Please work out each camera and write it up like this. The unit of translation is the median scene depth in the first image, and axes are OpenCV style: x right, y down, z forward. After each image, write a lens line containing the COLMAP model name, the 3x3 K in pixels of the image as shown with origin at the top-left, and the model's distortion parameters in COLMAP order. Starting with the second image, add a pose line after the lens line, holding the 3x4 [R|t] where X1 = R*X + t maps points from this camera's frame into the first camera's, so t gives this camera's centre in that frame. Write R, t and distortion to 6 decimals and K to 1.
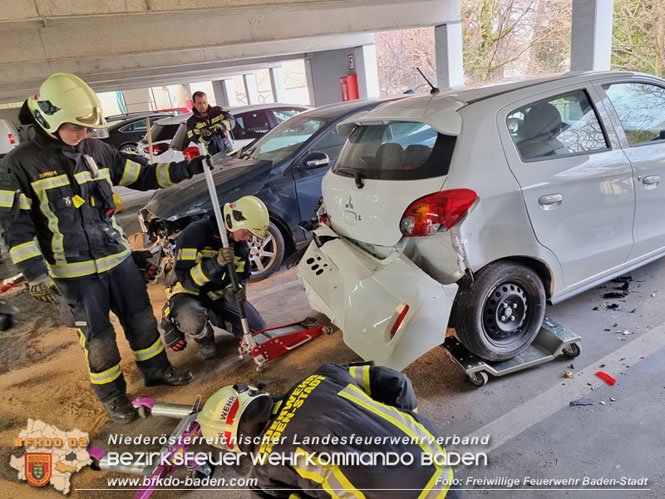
lens RADIAL K [[466.4, 0, 332.5], [0, 466.4, 249.5], [0, 0, 1]] dist [0.074861, -0.002895]
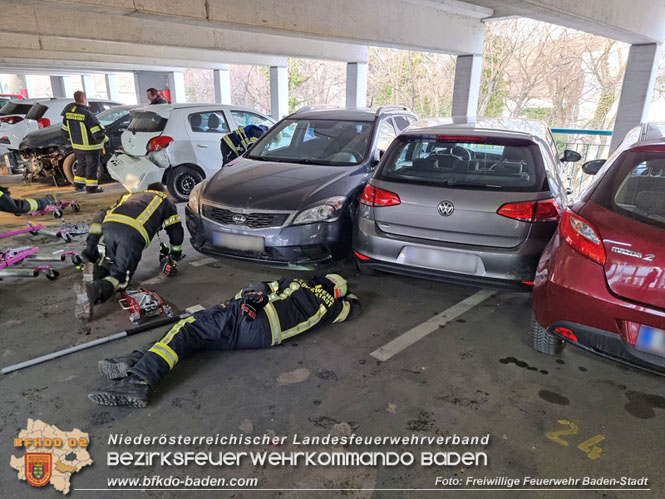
lens RADIAL K [[481.4, 0, 332.4], [0, 481.4, 230.6], [0, 0, 1]] dist [0.003909, 0.002664]
pose [[0.946725, 0.061400, 0.316136, 0.291925], [-0.036308, 0.995748, -0.084662, 0.598918], [-0.319990, 0.068673, 0.944929, -1.900973]]
